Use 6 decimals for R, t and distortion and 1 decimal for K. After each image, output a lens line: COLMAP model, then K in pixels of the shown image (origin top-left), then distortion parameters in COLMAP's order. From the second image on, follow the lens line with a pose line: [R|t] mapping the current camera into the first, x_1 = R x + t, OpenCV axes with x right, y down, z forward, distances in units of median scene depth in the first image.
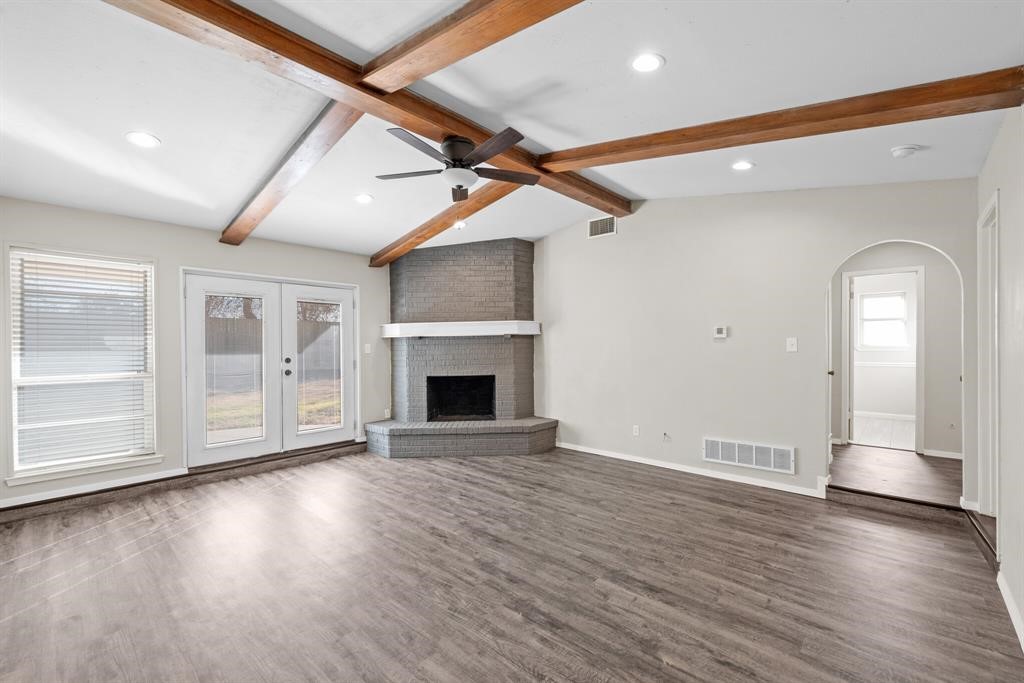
lens RADIAL K [[431.8, 0, 507.2], [0, 431.8, 348.0], [0, 0, 1]] dist [0.000495, 0.000005]
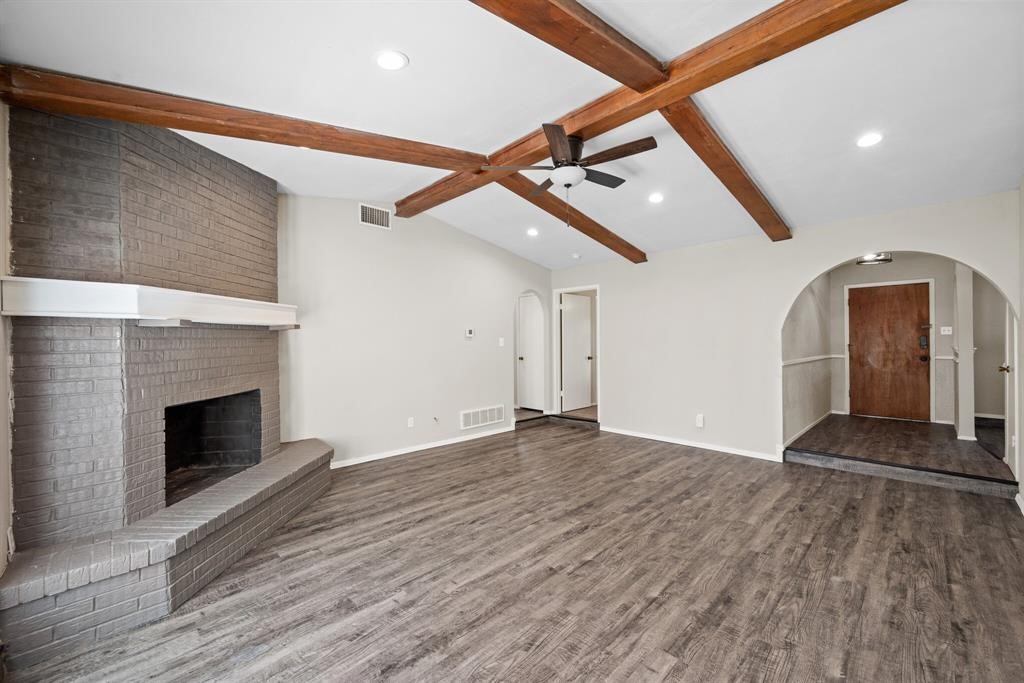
lens RADIAL K [[407.1, 0, 515.8], [0, 407.1, 344.2], [0, 0, 1]] dist [0.000526, 0.000041]
pose [[0.036665, 0.003496, 0.999321, -0.788579], [0.012447, 0.999915, -0.003955, 0.006203], [-0.999250, 0.012583, 0.036618, 0.798537]]
